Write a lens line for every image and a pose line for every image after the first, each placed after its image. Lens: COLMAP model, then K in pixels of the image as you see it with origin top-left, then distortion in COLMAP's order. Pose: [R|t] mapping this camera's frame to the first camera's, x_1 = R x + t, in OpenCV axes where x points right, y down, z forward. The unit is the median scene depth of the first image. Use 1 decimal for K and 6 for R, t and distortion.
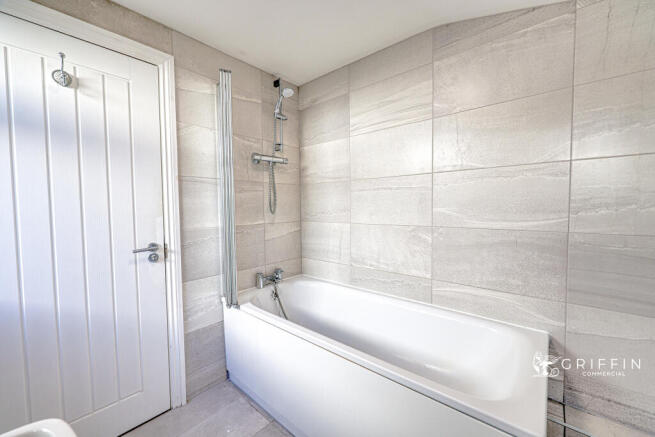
lens RADIAL K [[263.3, 0, 327.1], [0, 263.3, 219.6], [0, 0, 1]] dist [0.003841, 0.000403]
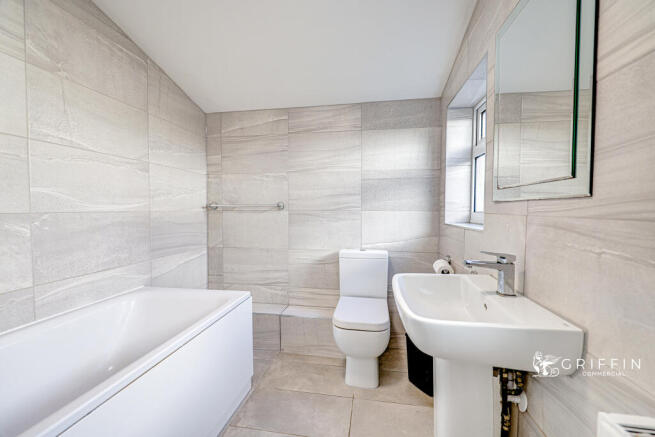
lens RADIAL K [[263.3, 0, 327.2], [0, 263.3, 217.0], [0, 0, 1]] dist [0.003841, 0.000403]
pose [[-0.515553, -0.021347, 0.856592, -0.710908], [0.042748, 0.997804, 0.050594, 0.039258], [-0.855791, 0.062701, -0.513509, 0.759765]]
